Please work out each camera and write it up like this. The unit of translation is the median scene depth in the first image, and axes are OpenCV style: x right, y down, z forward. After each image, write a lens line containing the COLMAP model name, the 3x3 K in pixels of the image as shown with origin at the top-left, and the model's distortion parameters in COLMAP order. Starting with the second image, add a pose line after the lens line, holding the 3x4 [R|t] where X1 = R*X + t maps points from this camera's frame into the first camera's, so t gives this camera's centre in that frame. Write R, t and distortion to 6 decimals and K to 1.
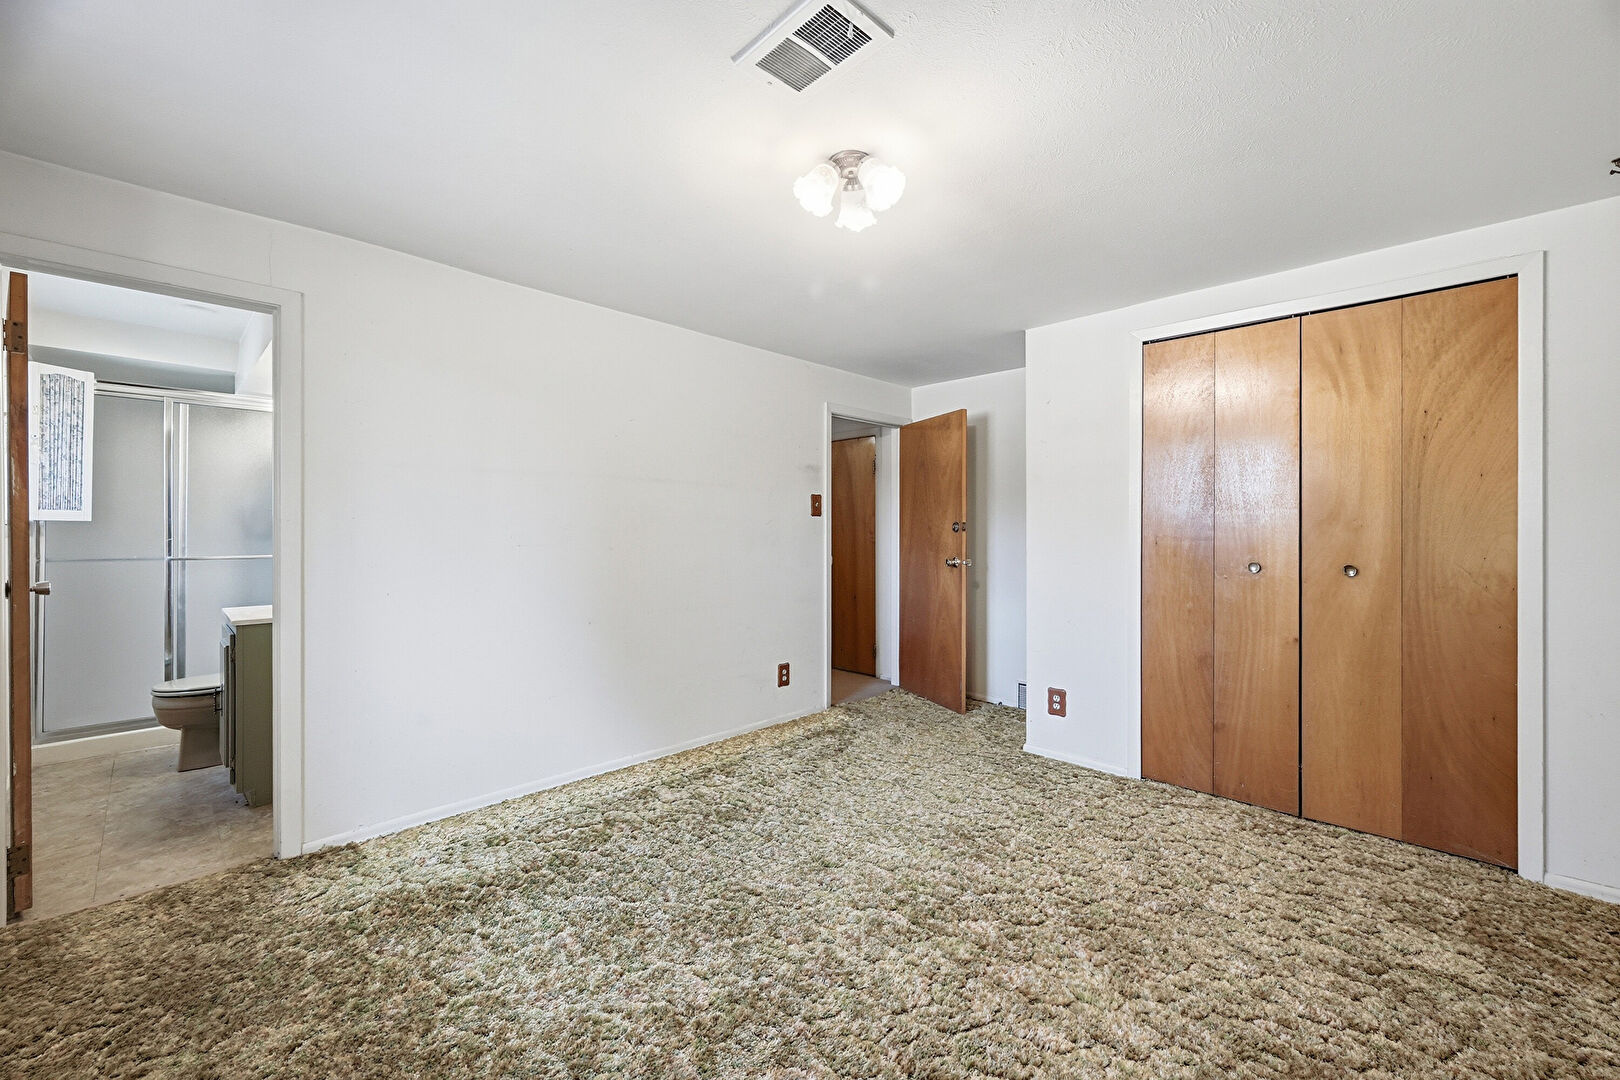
lens RADIAL K [[708.0, 0, 810.0], [0, 708.0, 540.0], [0, 0, 1]] dist [0.038956, -0.000174]
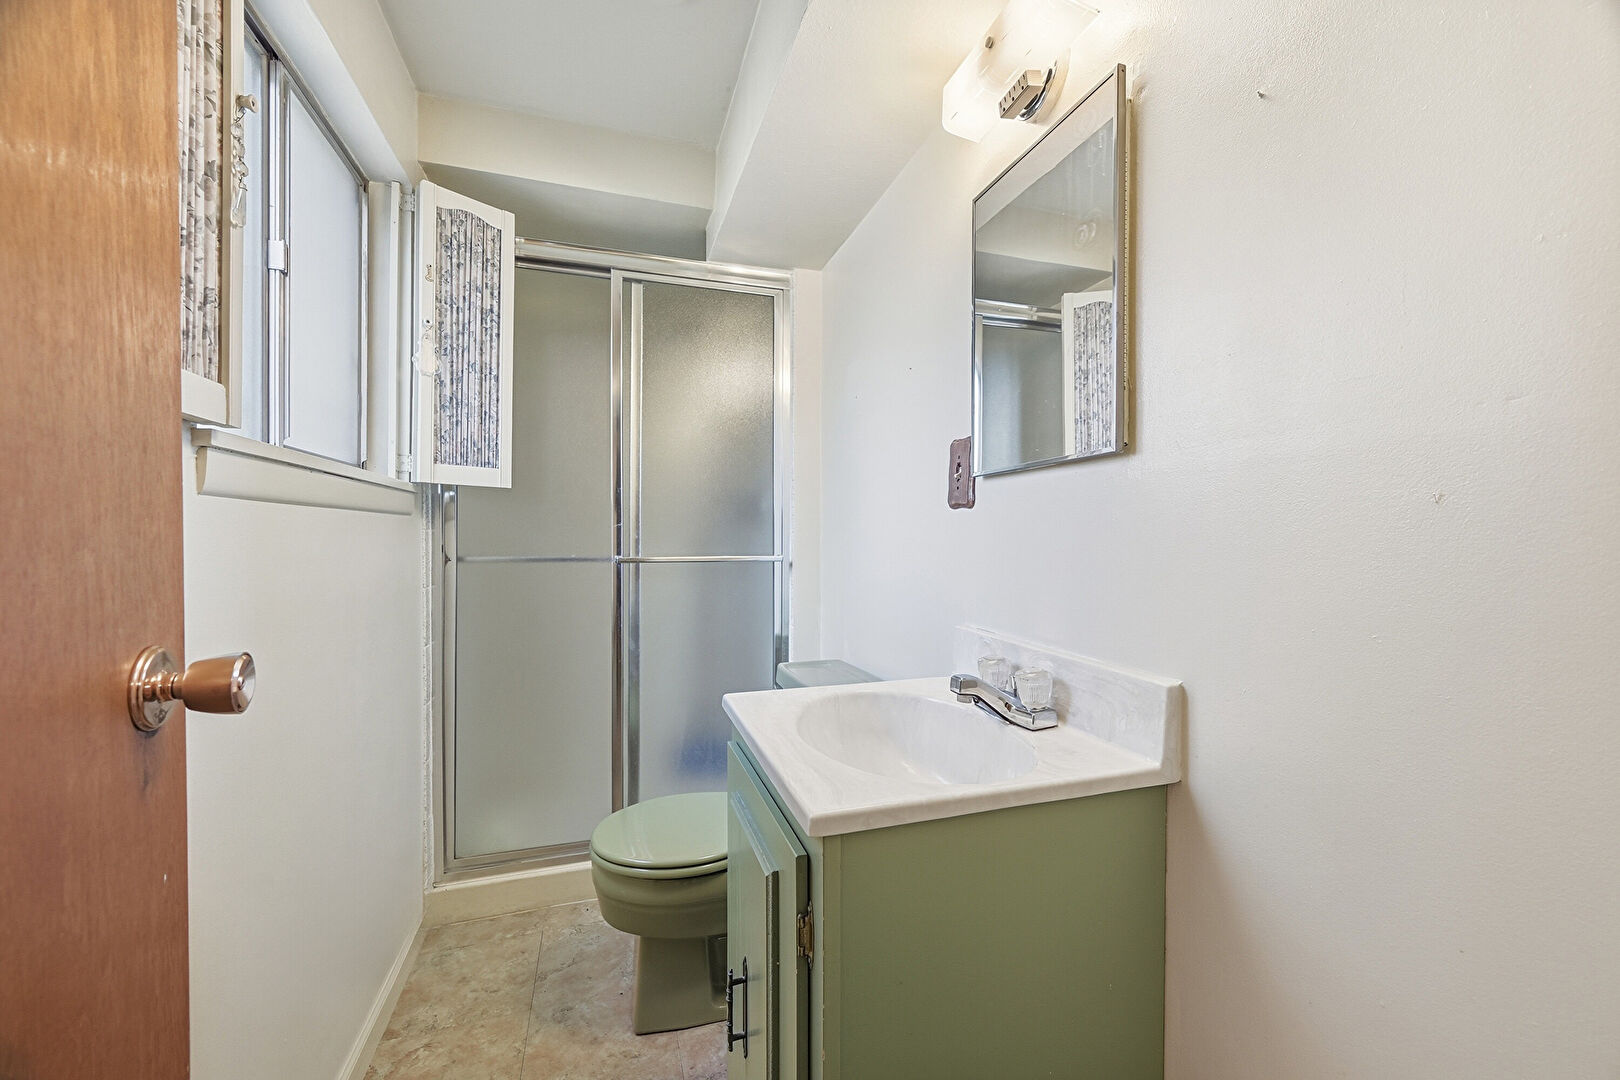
lens RADIAL K [[708.0, 0, 810.0], [0, 708.0, 540.0], [0, 0, 1]] dist [0.038956, -0.000174]
pose [[0.896312, -0.006246, -0.443379, -0.555078], [0.003653, 0.999971, -0.006701, 0.016487], [0.443408, 0.004386, 0.896309, 0.633575]]
